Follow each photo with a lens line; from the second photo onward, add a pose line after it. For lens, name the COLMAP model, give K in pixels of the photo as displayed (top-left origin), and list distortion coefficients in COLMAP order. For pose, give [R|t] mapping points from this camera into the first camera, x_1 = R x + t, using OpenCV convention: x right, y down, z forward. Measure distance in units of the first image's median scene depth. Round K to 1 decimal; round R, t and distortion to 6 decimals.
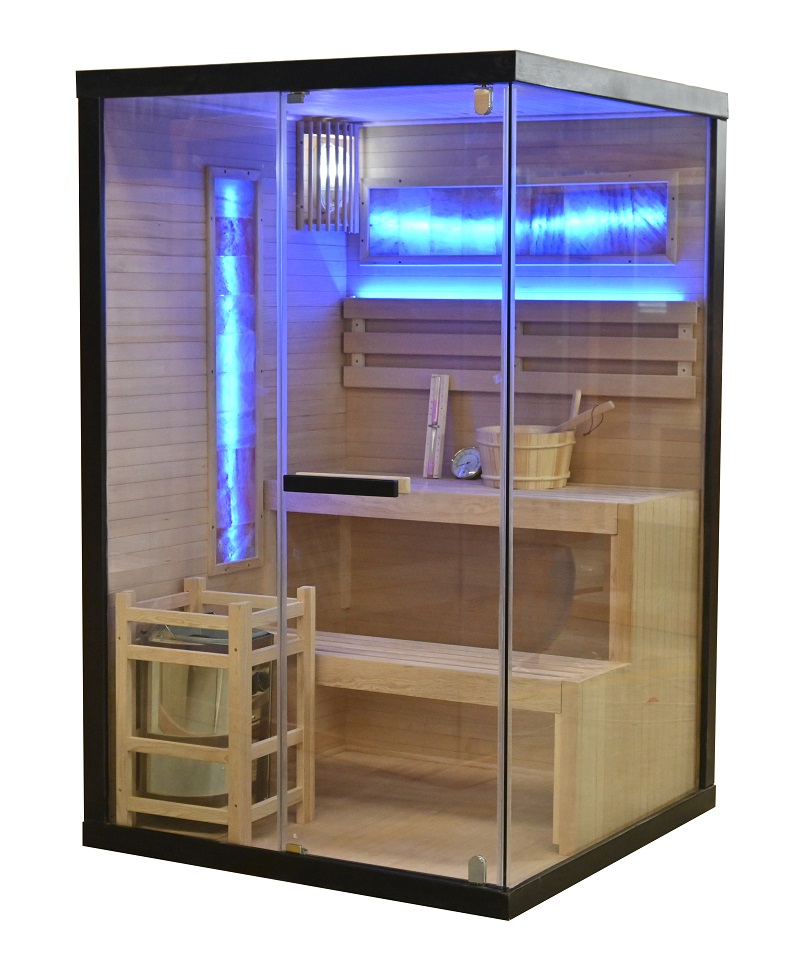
lens RADIAL K [[2204.3, 0, 400.2], [0, 2204.3, 472.3], [0, 0, 1]] dist [-0.029818, 0.000000]
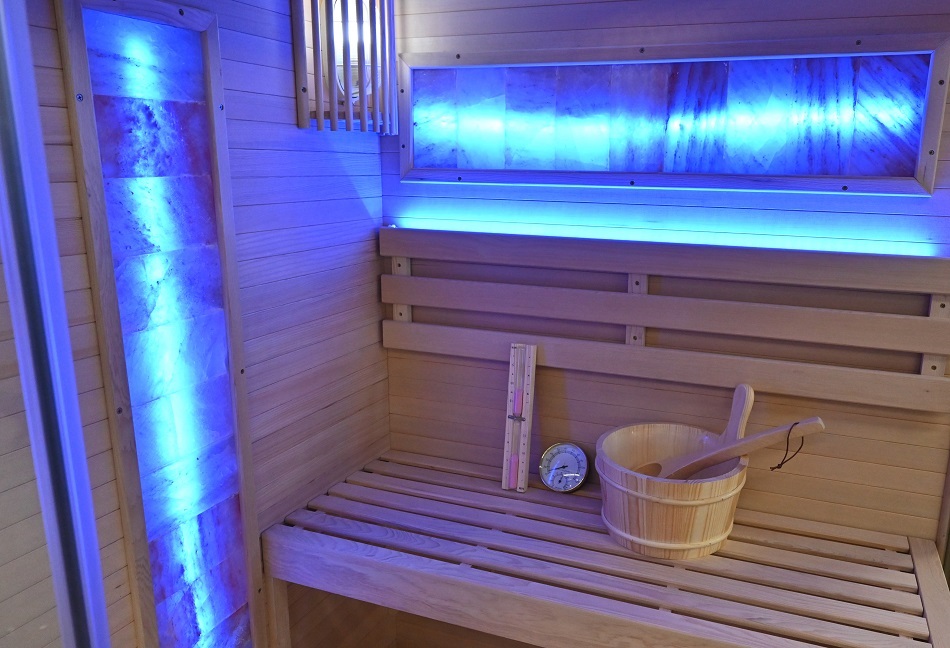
lens RADIAL K [[749.3, 0, 537.3], [0, 749.3, 335.8], [0, 0, 1]] dist [0.009961, -0.004649]
pose [[0.984770, -0.030959, 0.171084, -0.019160], [0.004842, 0.988520, 0.151013, -0.087201], [-0.173795, -0.147885, 0.973615, 0.805378]]
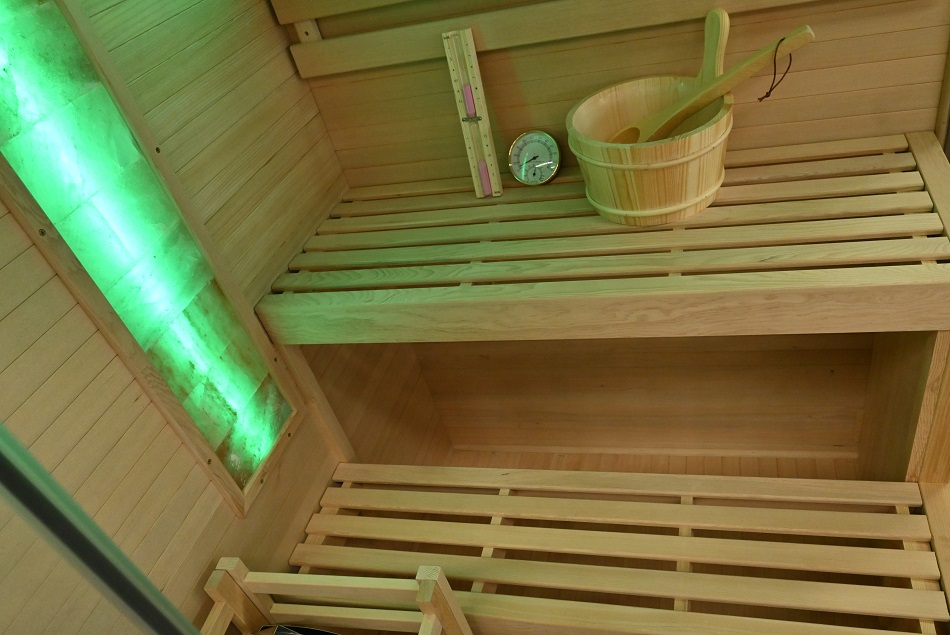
lens RADIAL K [[713.2, 0, 521.3], [0, 713.2, 349.7], [0, 0, 1]] dist [-0.002390, -0.002630]
pose [[0.927874, -0.354447, 0.115828, -0.019887], [0.236308, 0.799208, 0.552654, -0.082344], [-0.288457, -0.485422, 0.825323, 0.829171]]
